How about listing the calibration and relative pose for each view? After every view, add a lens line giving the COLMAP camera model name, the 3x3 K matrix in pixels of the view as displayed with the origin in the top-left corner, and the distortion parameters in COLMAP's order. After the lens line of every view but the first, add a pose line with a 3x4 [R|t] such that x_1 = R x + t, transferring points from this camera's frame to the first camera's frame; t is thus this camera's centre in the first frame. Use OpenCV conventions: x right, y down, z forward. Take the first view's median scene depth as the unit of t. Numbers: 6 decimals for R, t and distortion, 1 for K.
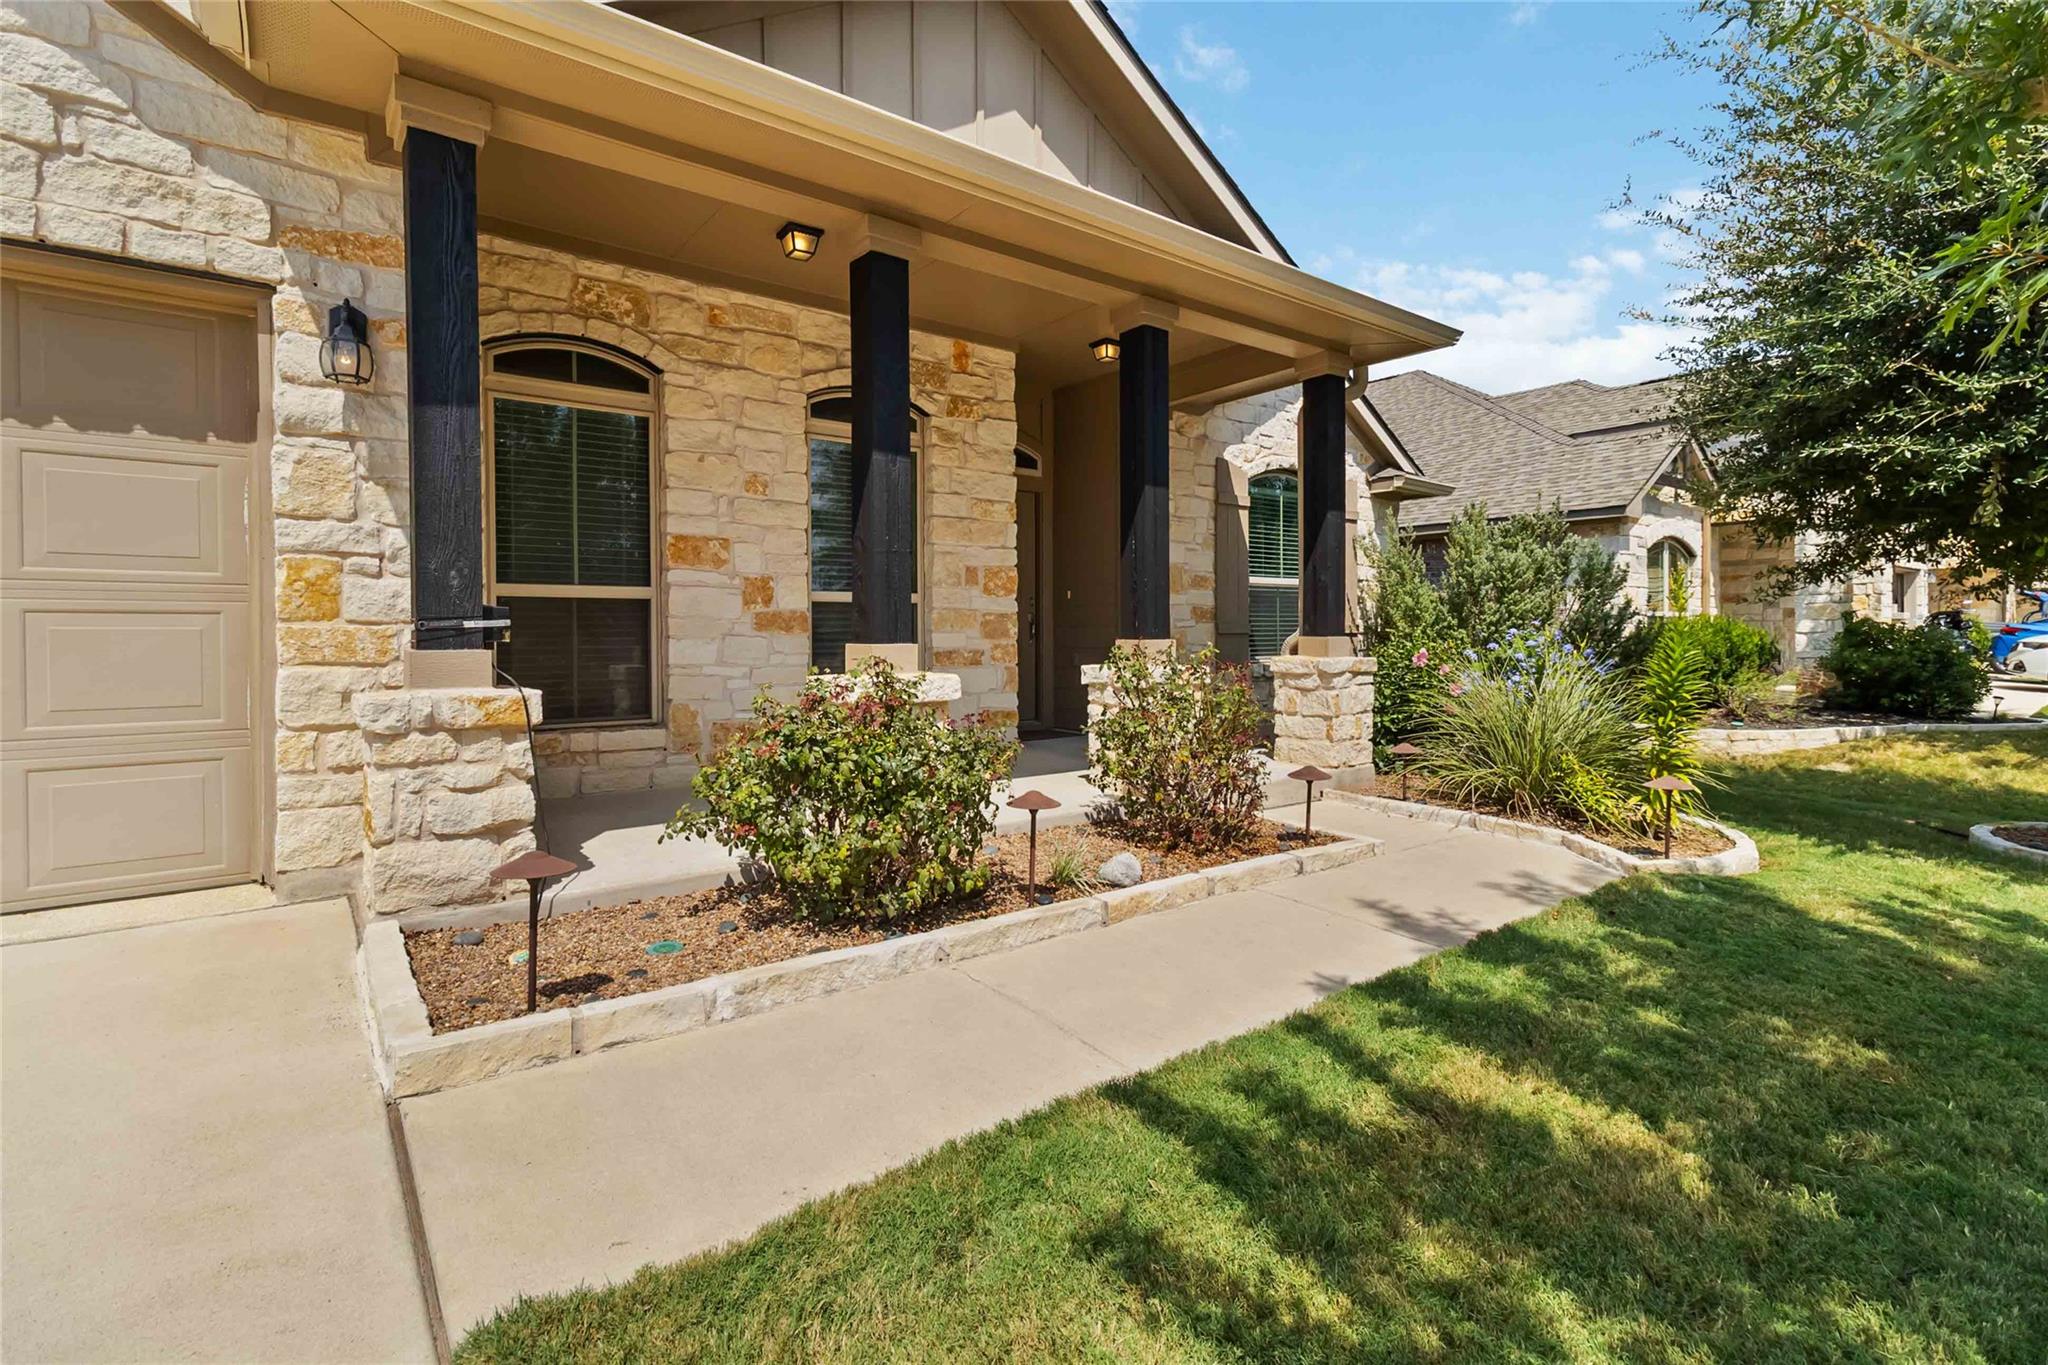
lens RADIAL K [[946.5, 0, 1016.2], [0, 946.5, 653.3], [0, 0, 1]] dist [0.001171, 0.000057]
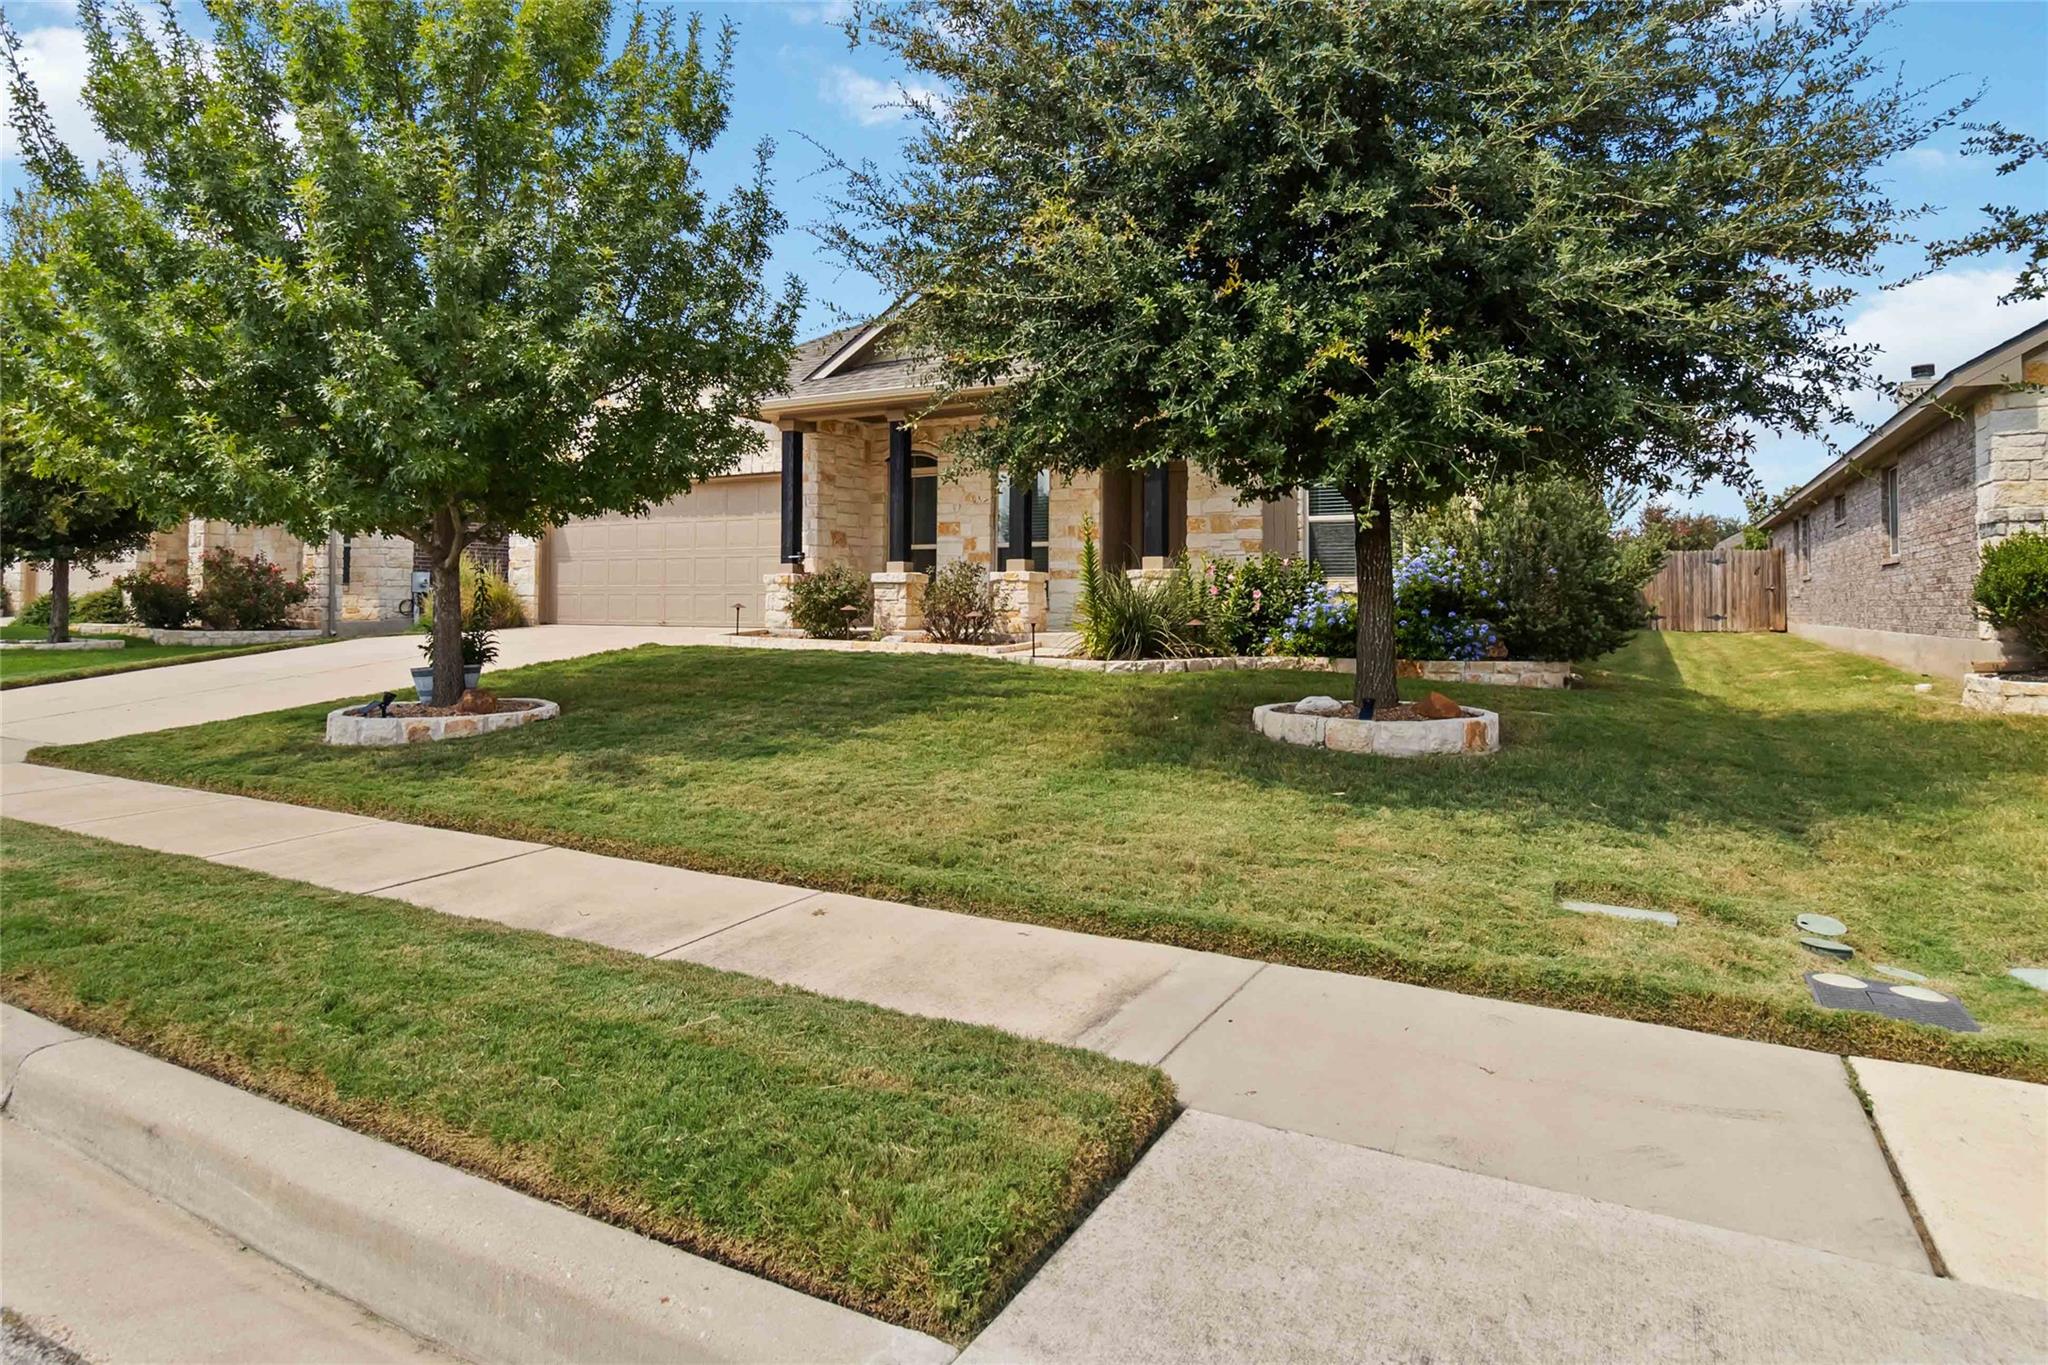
lens RADIAL K [[1145.1, 0, 1024.0], [0, 1145.1, 682.5], [0, 0, 1]] dist [0.003863, 0.001023]
pose [[0.411736, 0.067970, -0.908765, 2.144272], [-0.027677, 0.997687, 0.062081, 0.085813], [0.910883, -0.000409, 0.412665, -0.021613]]
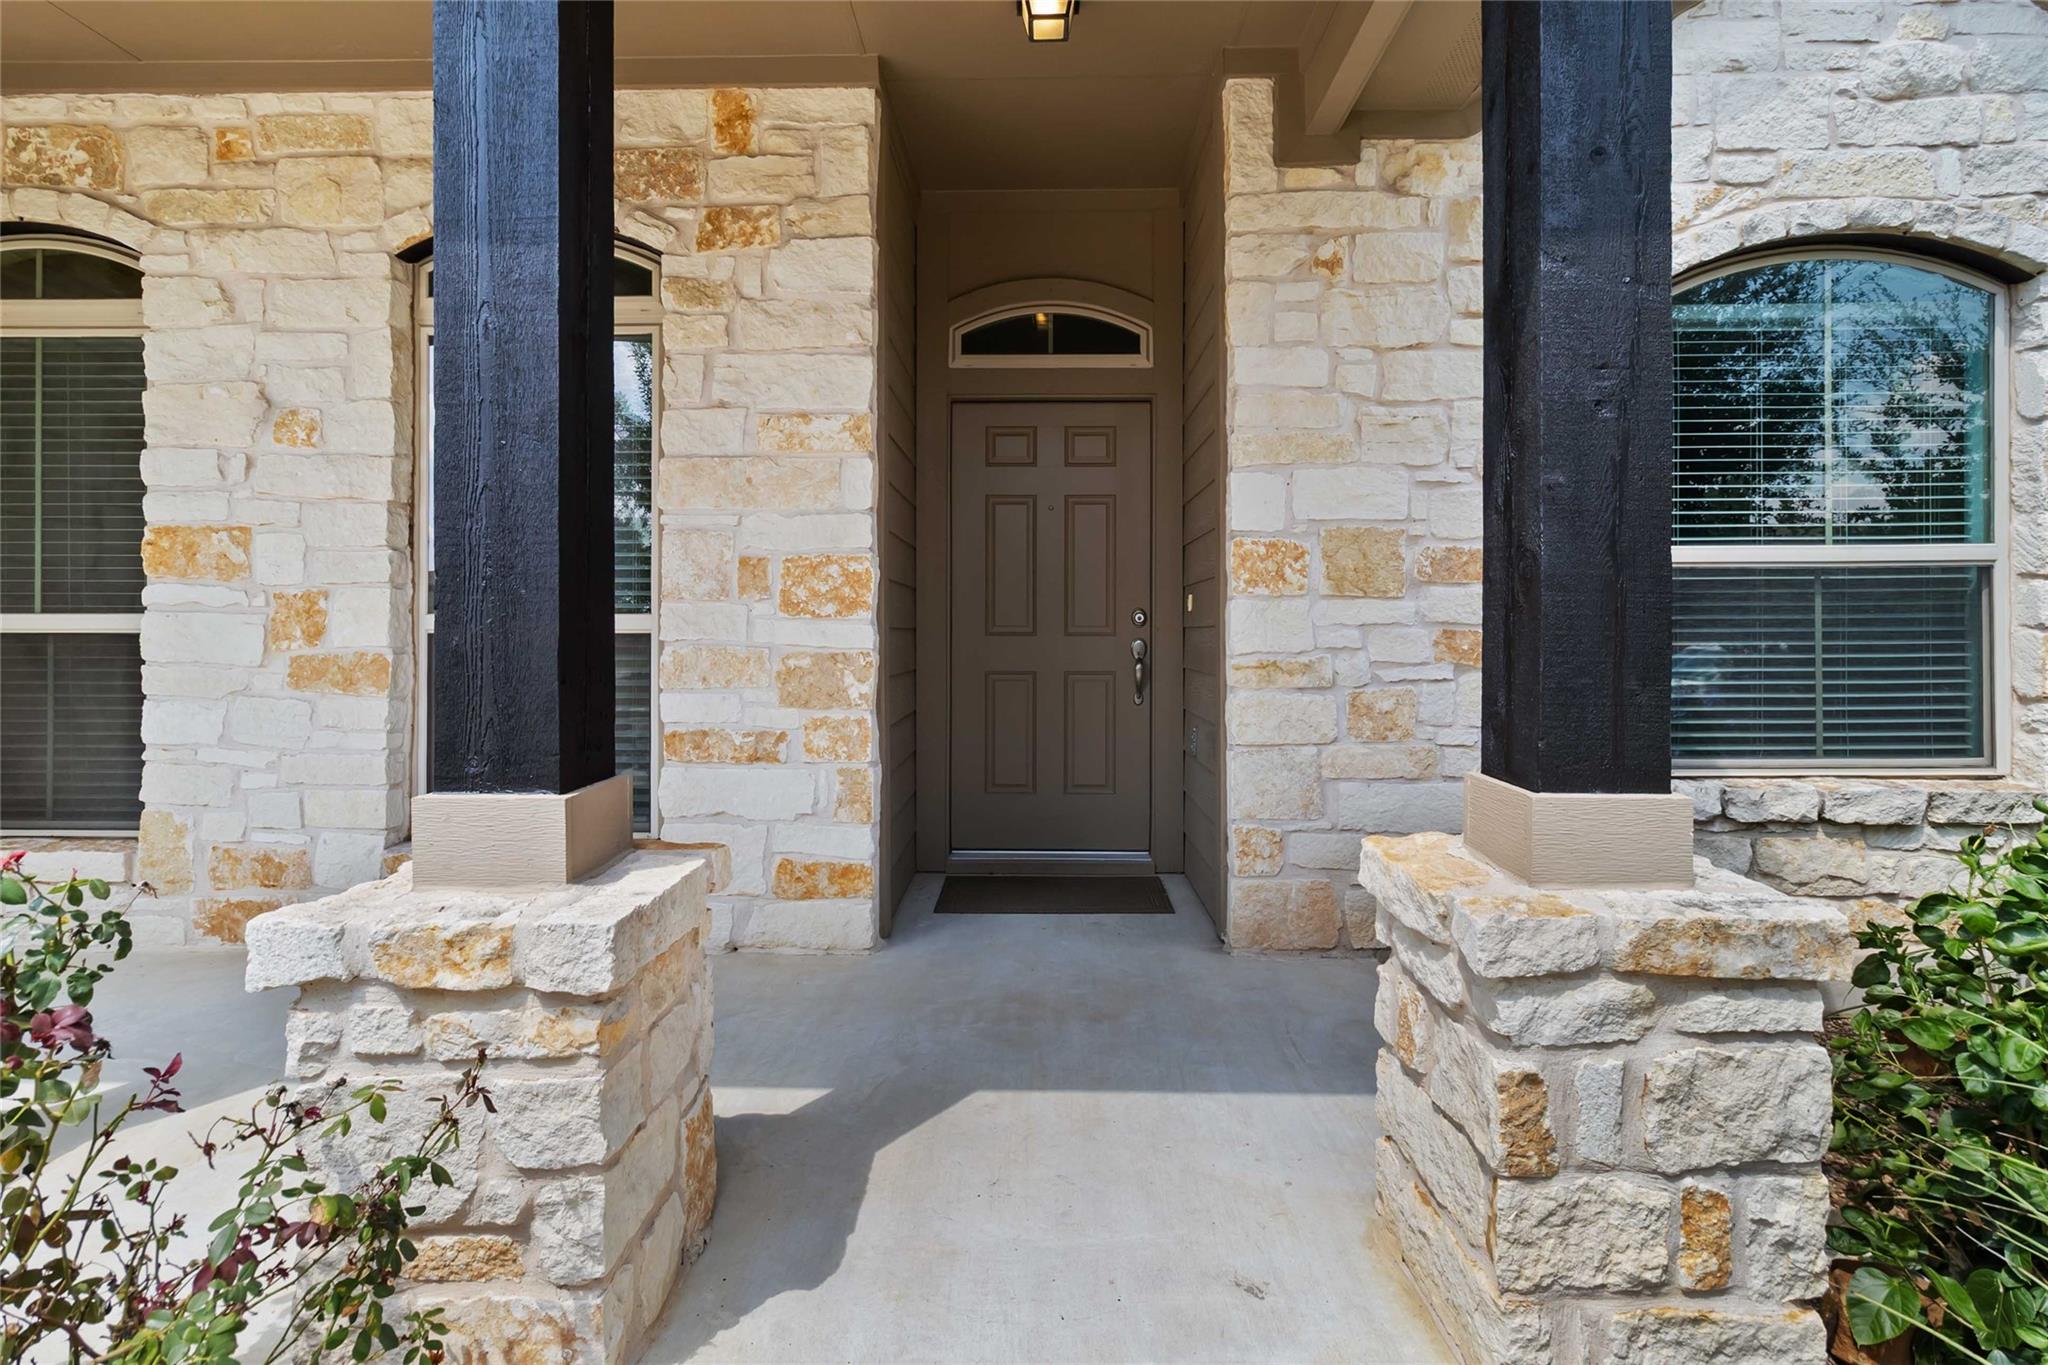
lens RADIAL K [[949.8, 0, 1023.4], [0, 949.8, 640.1], [0, 0, 1]] dist [0.001139, 0.000570]
pose [[0.784028, 0.009829, -0.620648, 0.384360], [-0.017705, 0.999822, -0.006532, -0.052000], [0.620473, 0.016110, 0.784062, 0.763035]]
